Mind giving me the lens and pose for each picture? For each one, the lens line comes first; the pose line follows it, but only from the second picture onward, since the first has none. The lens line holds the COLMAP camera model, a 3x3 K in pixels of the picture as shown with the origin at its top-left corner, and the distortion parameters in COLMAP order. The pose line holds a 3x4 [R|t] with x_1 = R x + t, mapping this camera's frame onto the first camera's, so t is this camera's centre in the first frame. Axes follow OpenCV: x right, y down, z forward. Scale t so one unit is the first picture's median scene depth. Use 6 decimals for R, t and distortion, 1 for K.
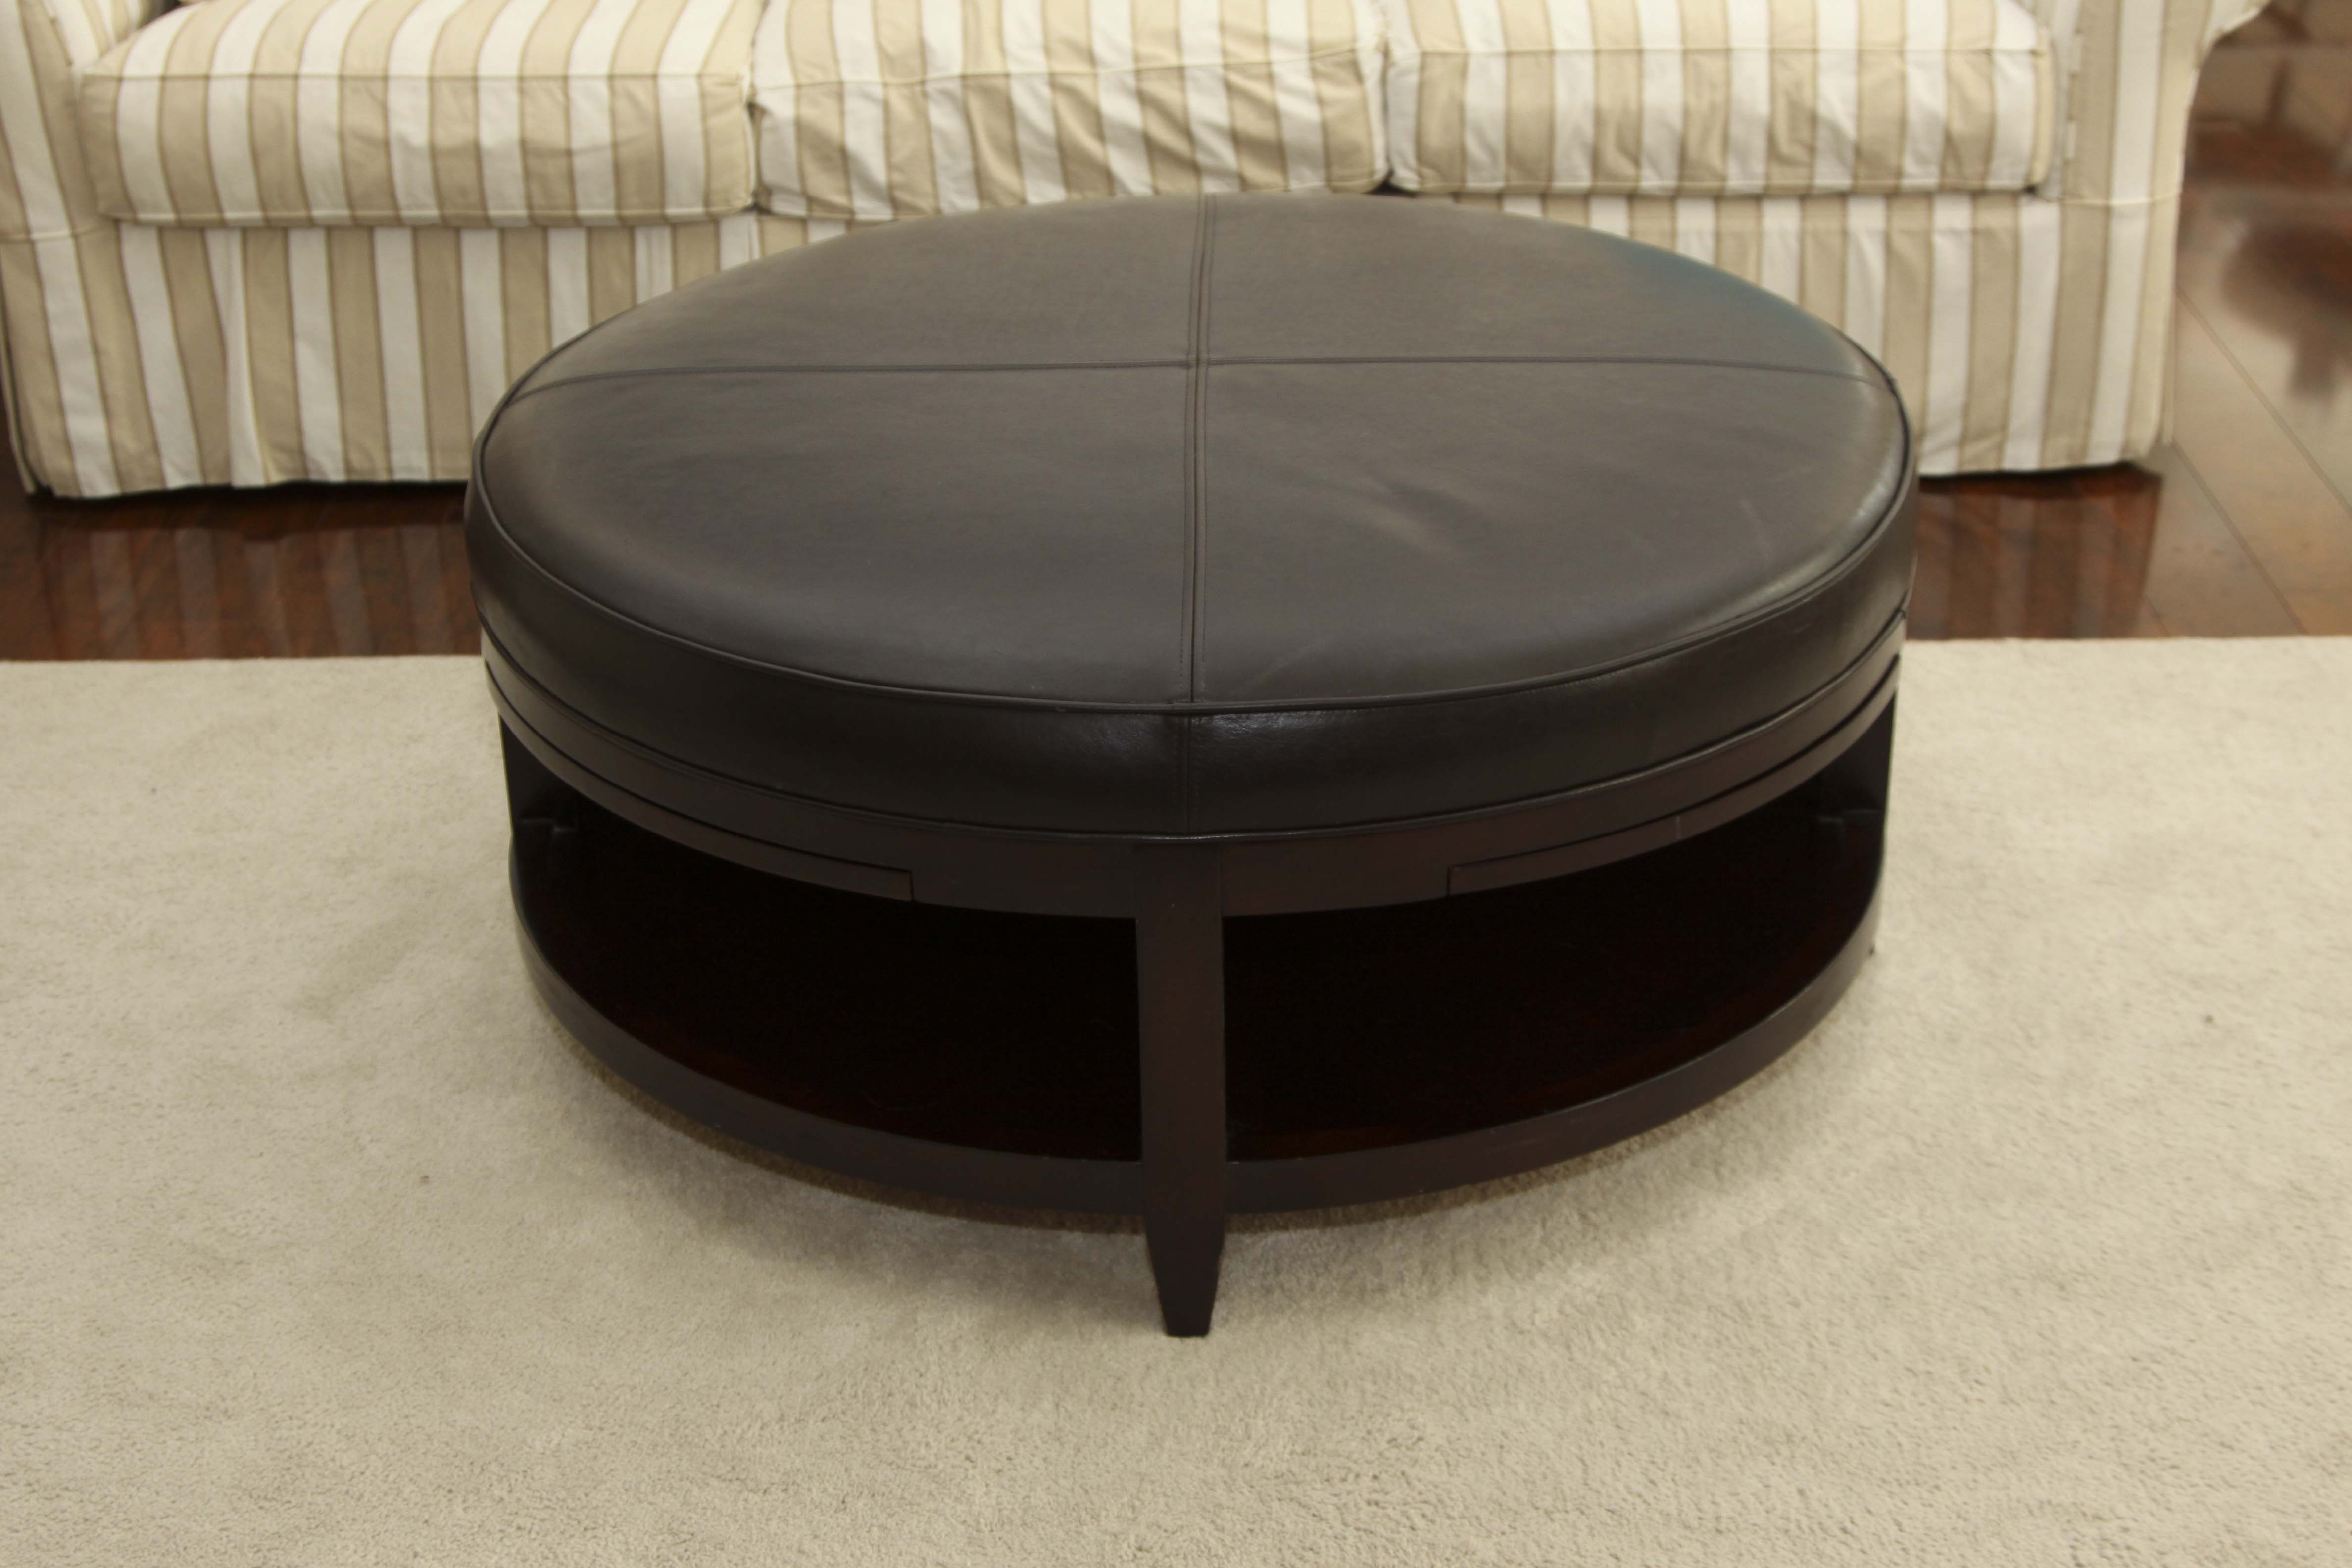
lens RADIAL K [[3472.8, 0, 1176.0], [0, 3472.8, 784.0], [0, 0, 1]] dist [-0.013932, -0.000783]
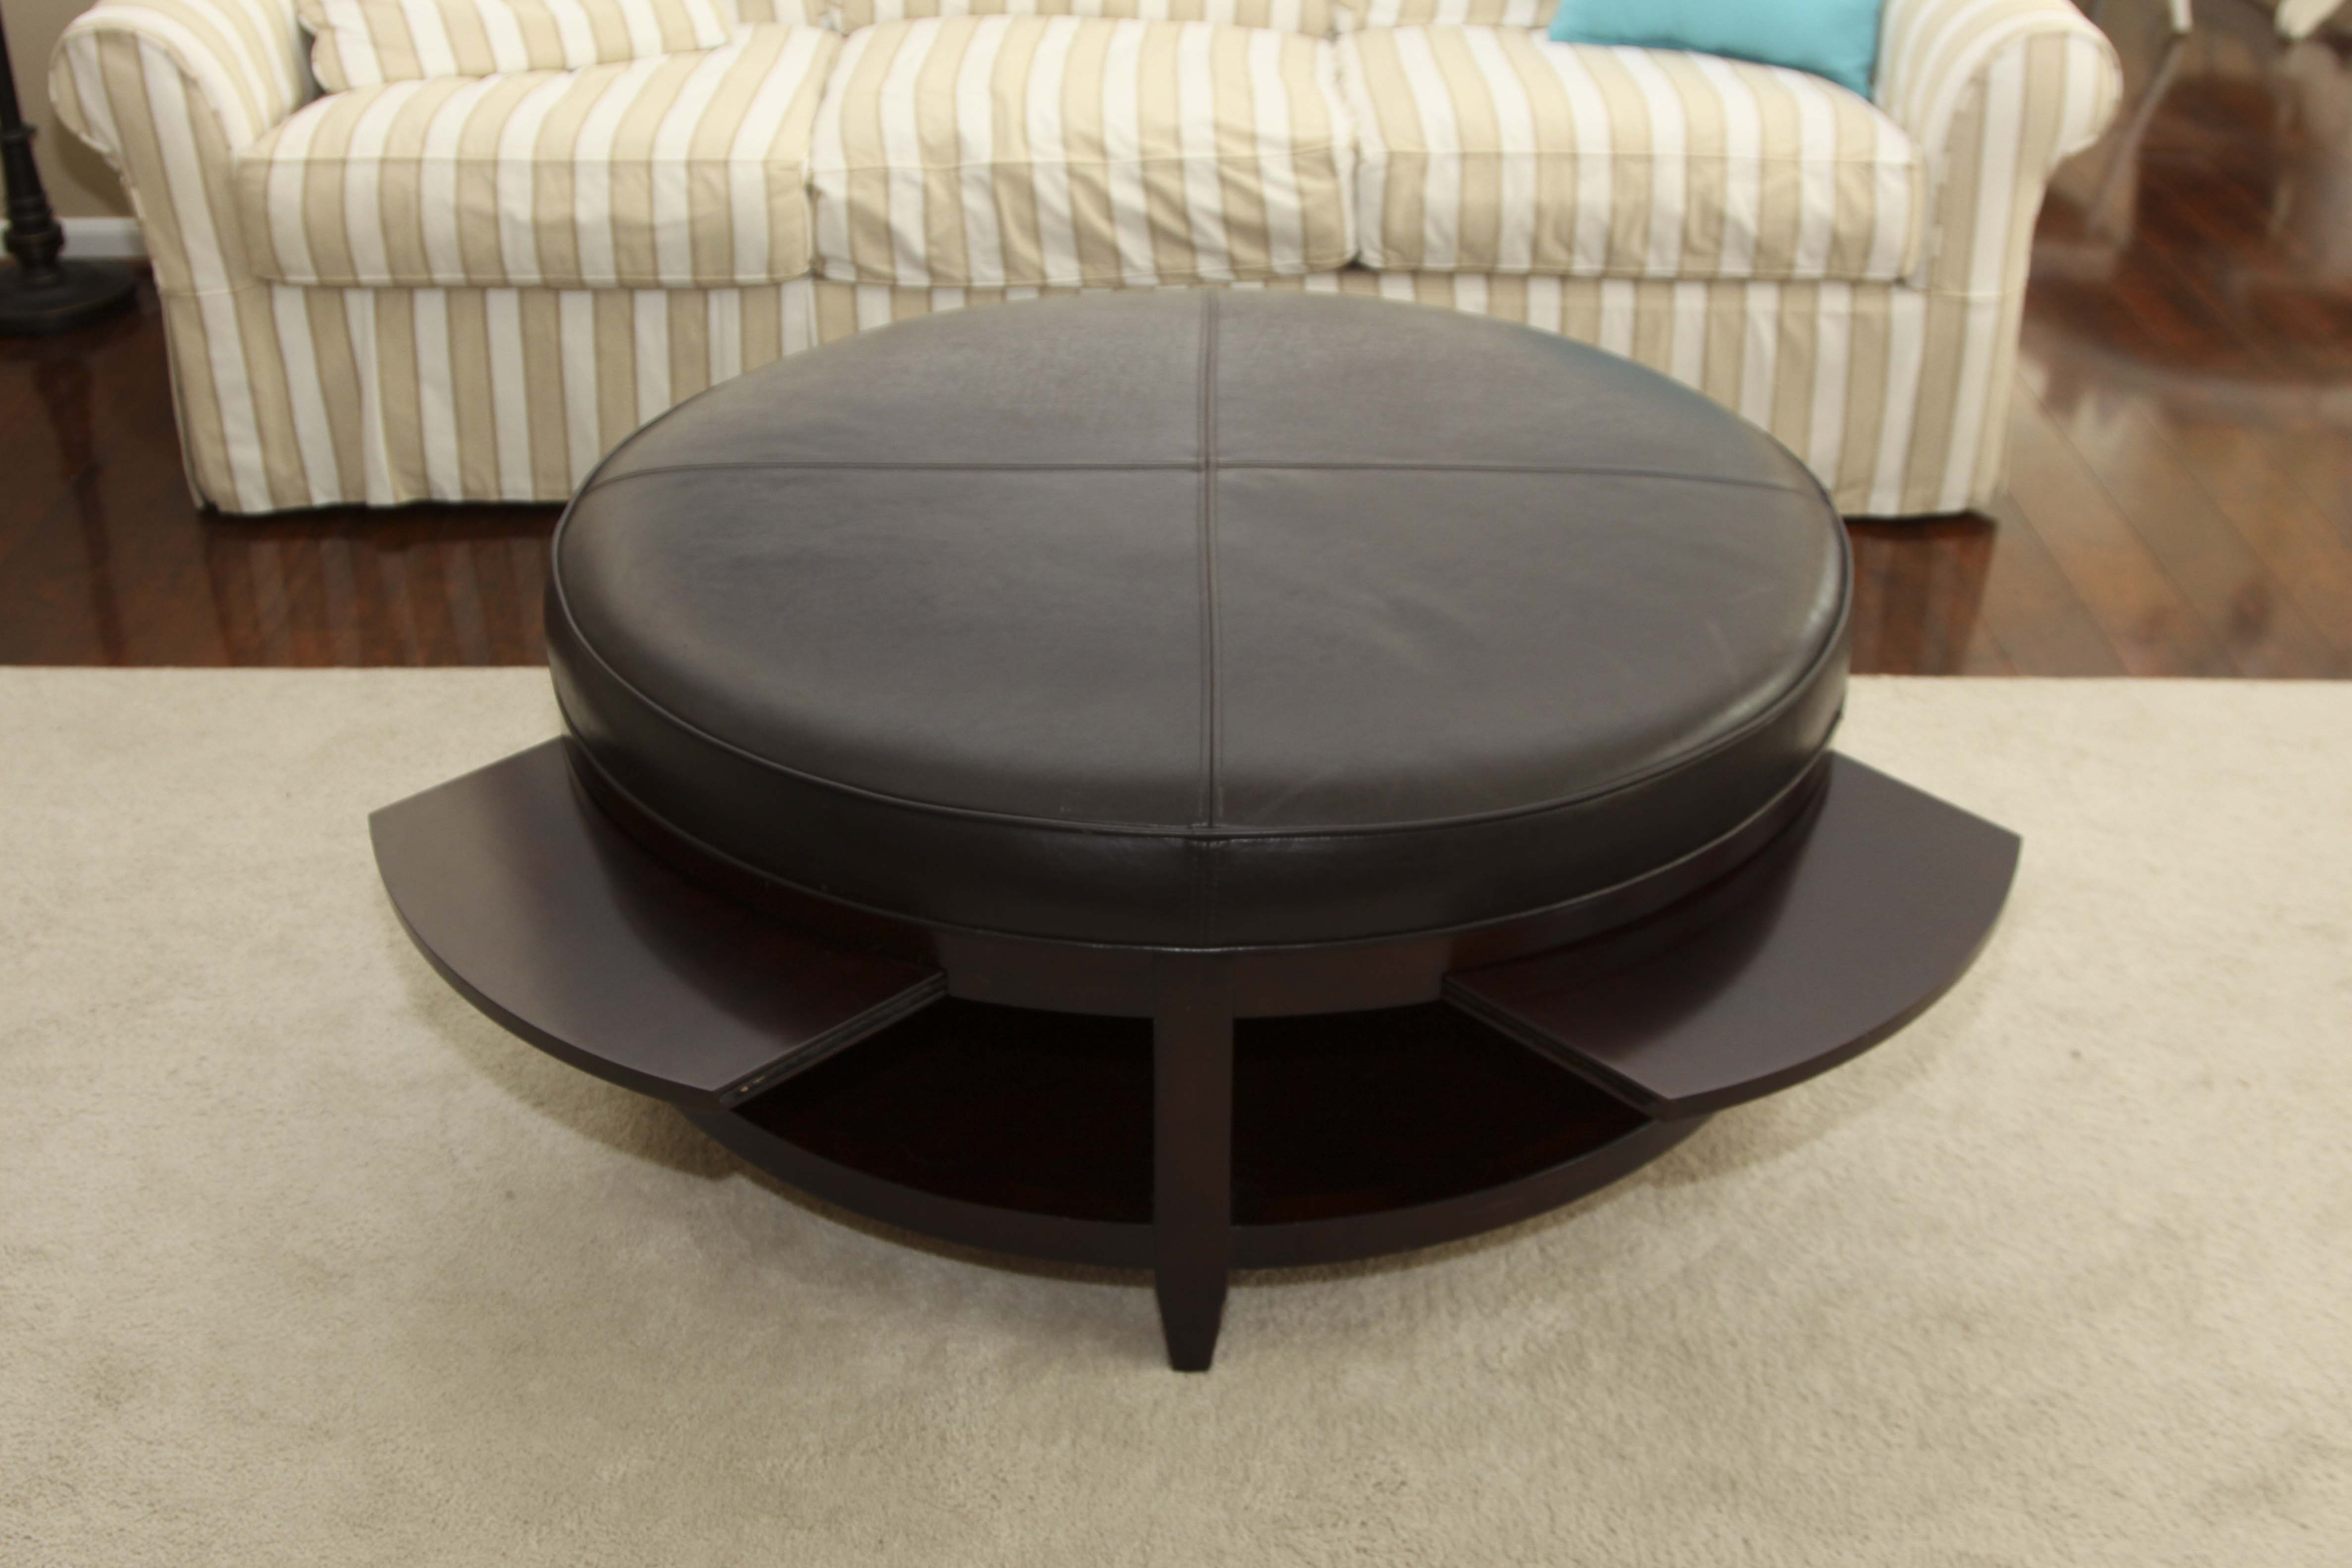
lens RADIAL K [[2609.4, 0, 1176.0], [0, 2609.4, 784.0], [0, 0, 1]] dist [-0.118651, 0.056169]
pose [[0.999746, 0.014065, 0.017593, -0.018313], [-0.015176, 0.997787, 0.064739, -0.080495], [-0.016643, -0.064989, 0.997747, 0.180689]]
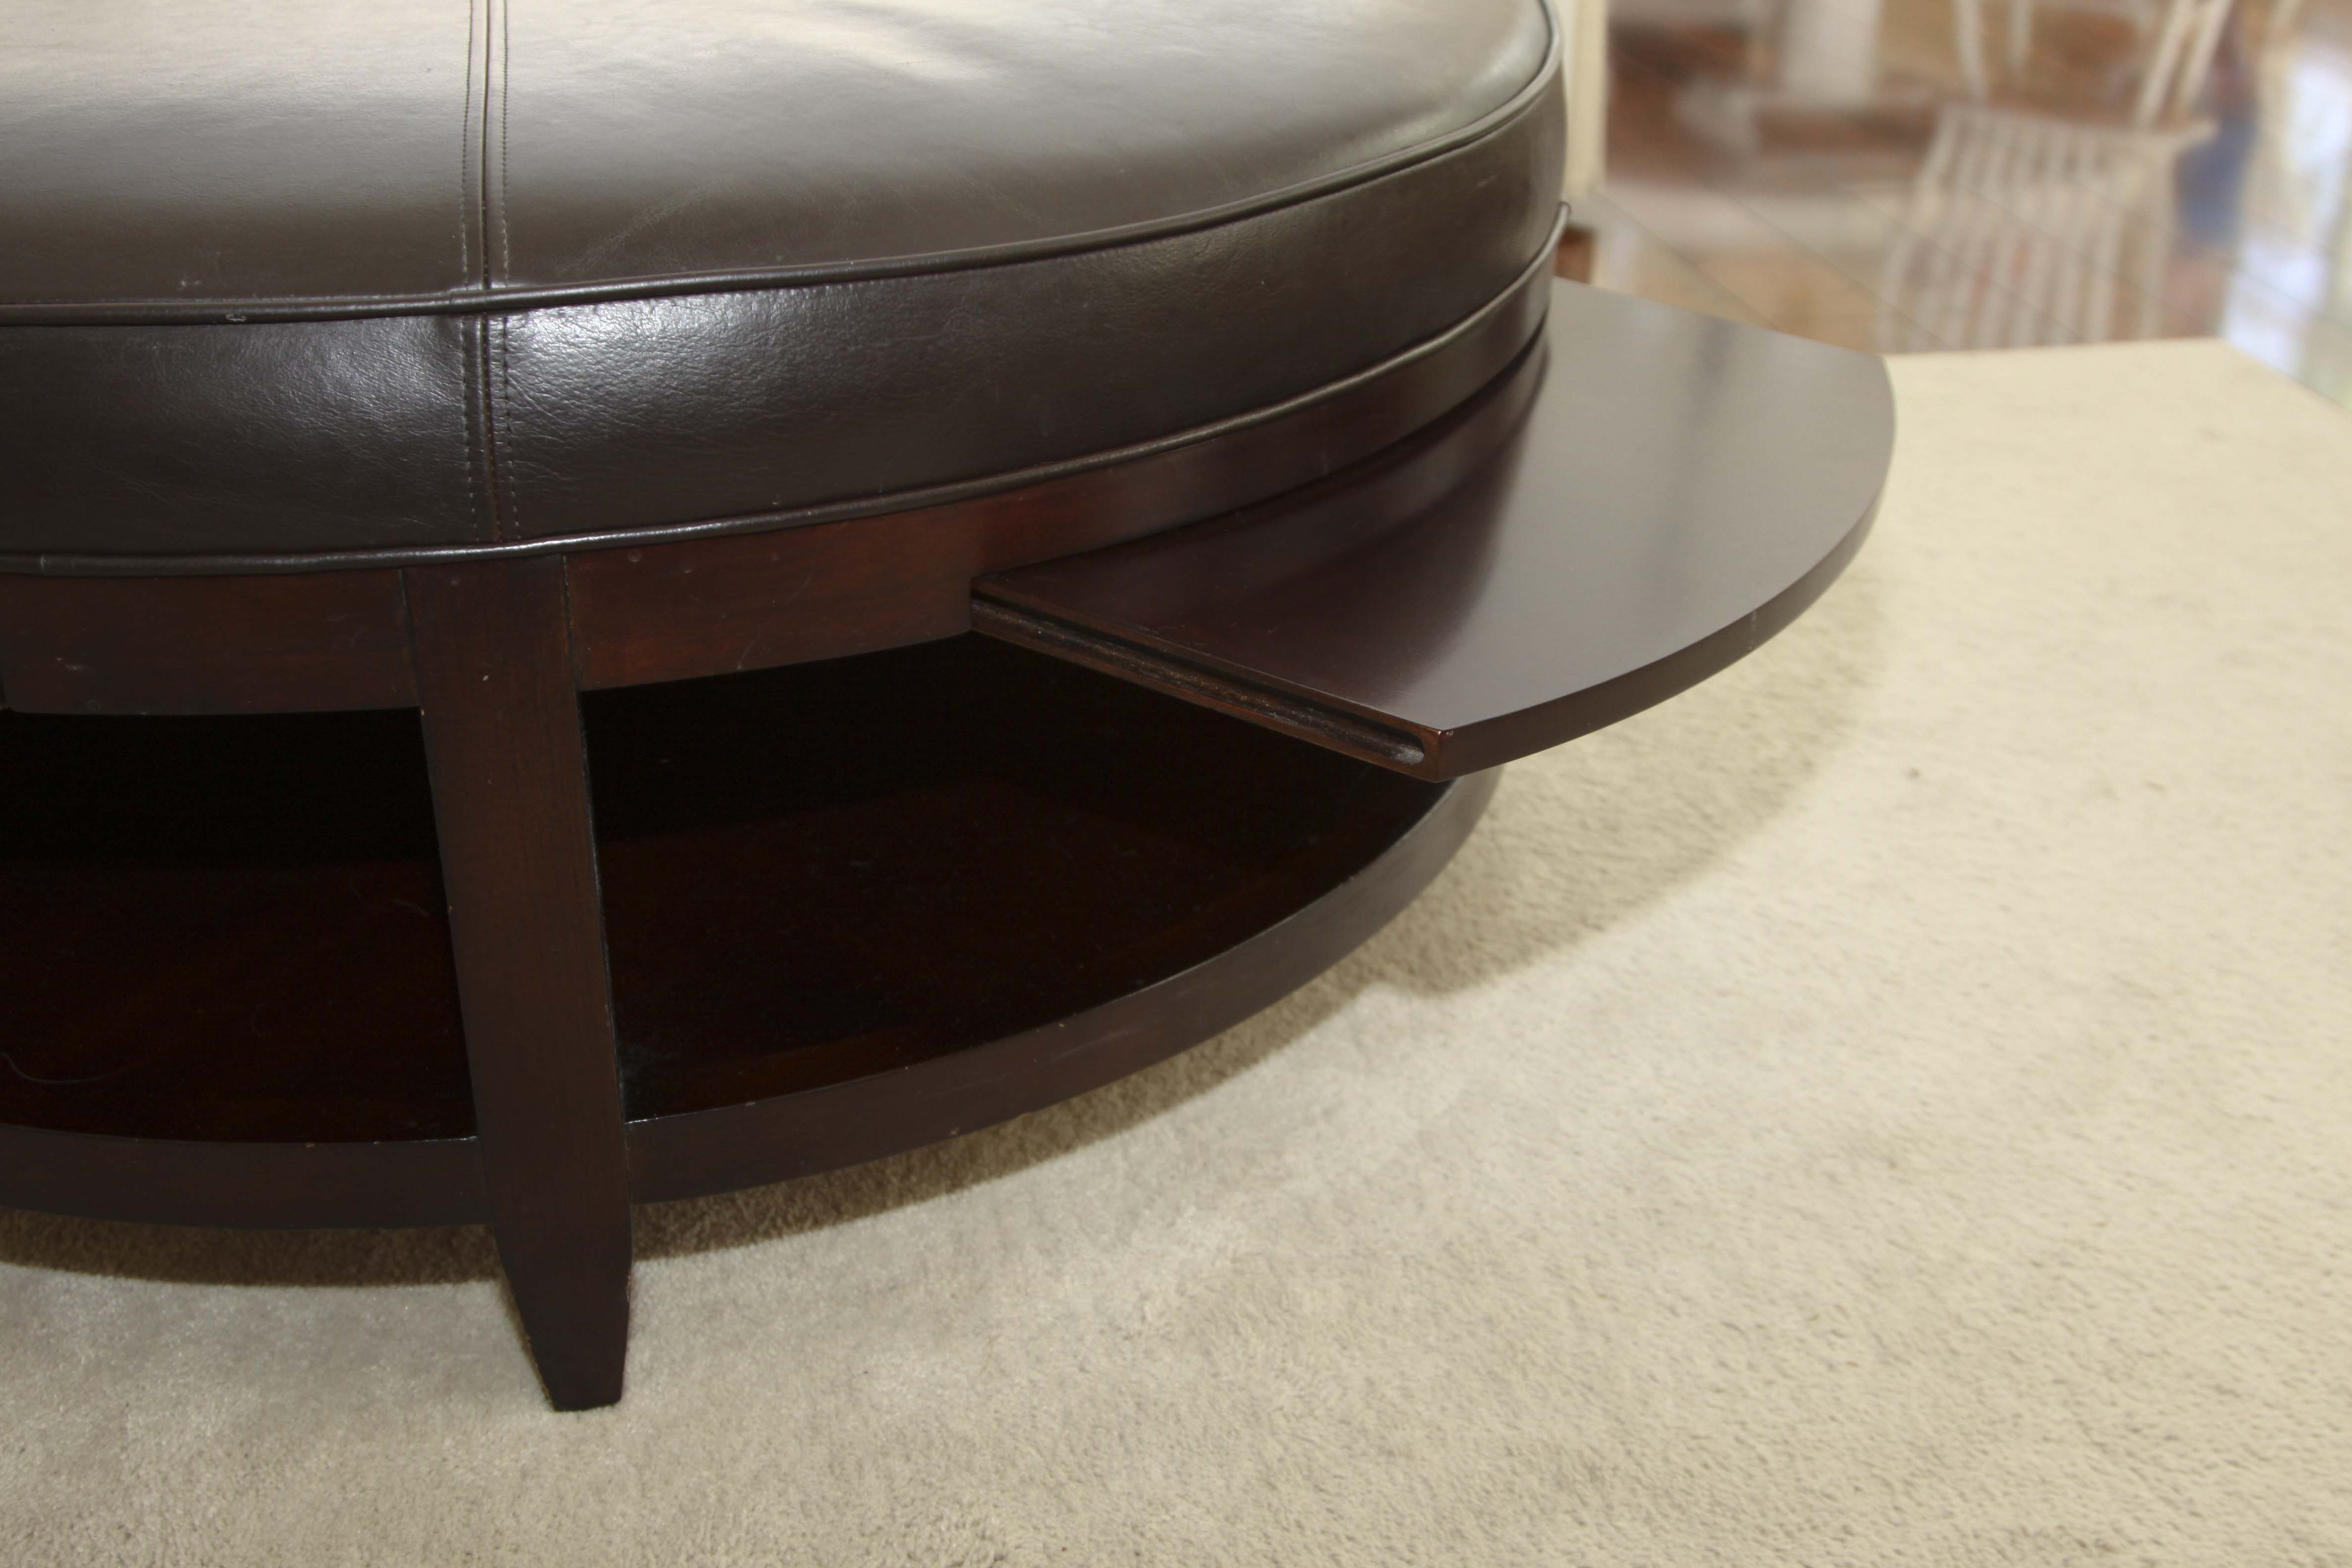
lens RADIAL K [[2597.7, 0, 1182.2], [0, 2597.7, 807.3], [0, 0, 1]] dist [-0.120455, 0.063329]
pose [[0.971616, -0.081433, 0.222105, 0.013020], [0.072885, 0.996259, 0.046432, 0.041105], [-0.225056, -0.028926, 0.973916, 0.535521]]
